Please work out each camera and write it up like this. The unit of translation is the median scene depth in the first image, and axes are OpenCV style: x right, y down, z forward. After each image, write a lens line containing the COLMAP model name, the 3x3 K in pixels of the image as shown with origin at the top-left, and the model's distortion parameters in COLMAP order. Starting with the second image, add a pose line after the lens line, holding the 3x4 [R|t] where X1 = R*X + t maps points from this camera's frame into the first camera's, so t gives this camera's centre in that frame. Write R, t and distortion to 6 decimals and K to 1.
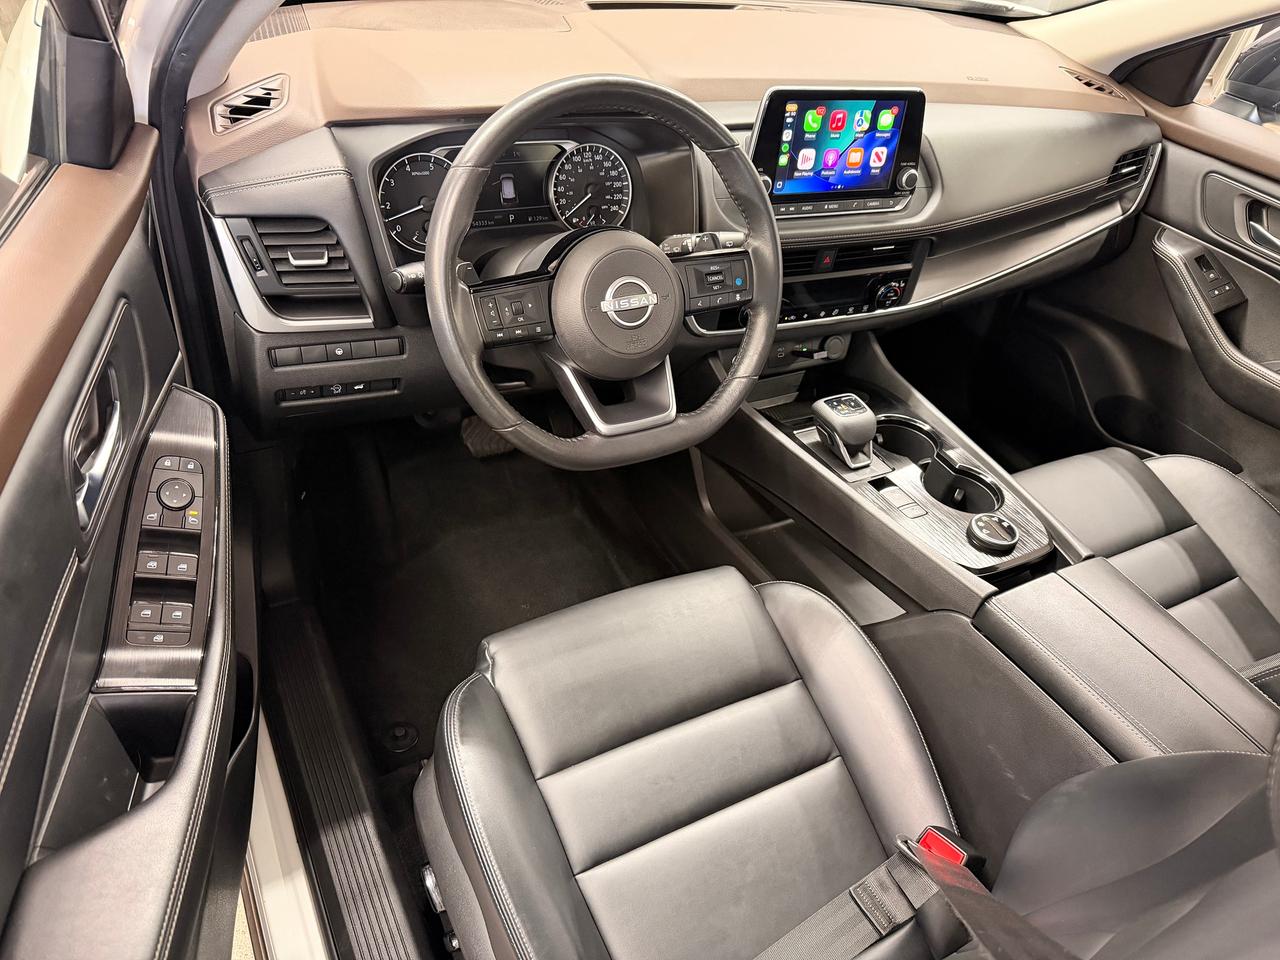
lens RADIAL K [[887.8, 0, 640.0], [0, 887.8, 480.0], [0, 0, 1]] dist [0.046566, -0.004527]
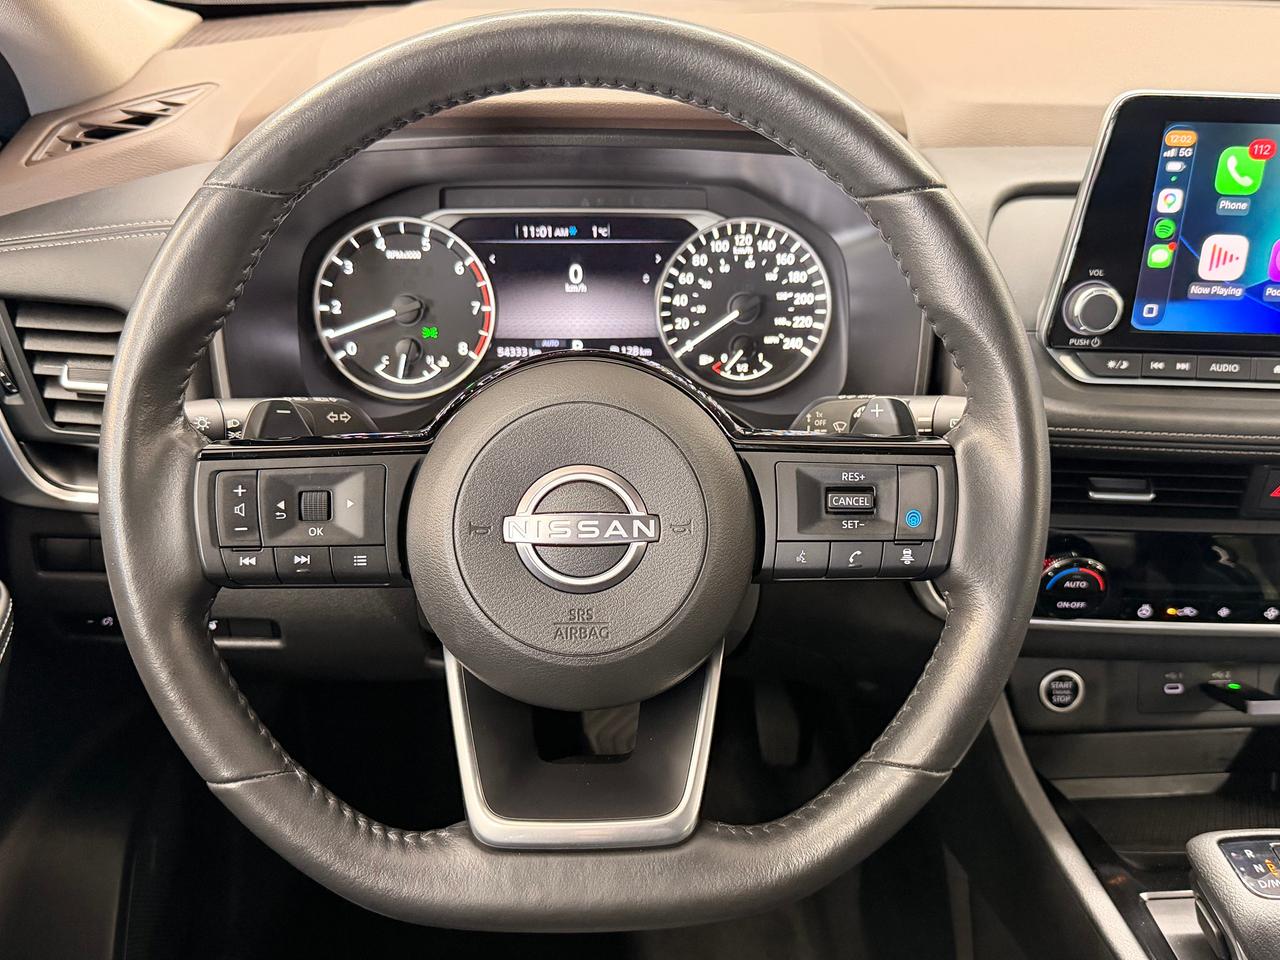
lens RADIAL K [[1177.7, 0, 640.0], [0, 1177.7, 480.0], [0, 0, 1]] dist [0.179378, -0.285090]
pose [[0.906523, 0.107508, -0.408237, 0.181817], [-0.189068, 0.968017, -0.164915, -0.109208], [0.377450, 0.226684, 0.897856, 0.404349]]
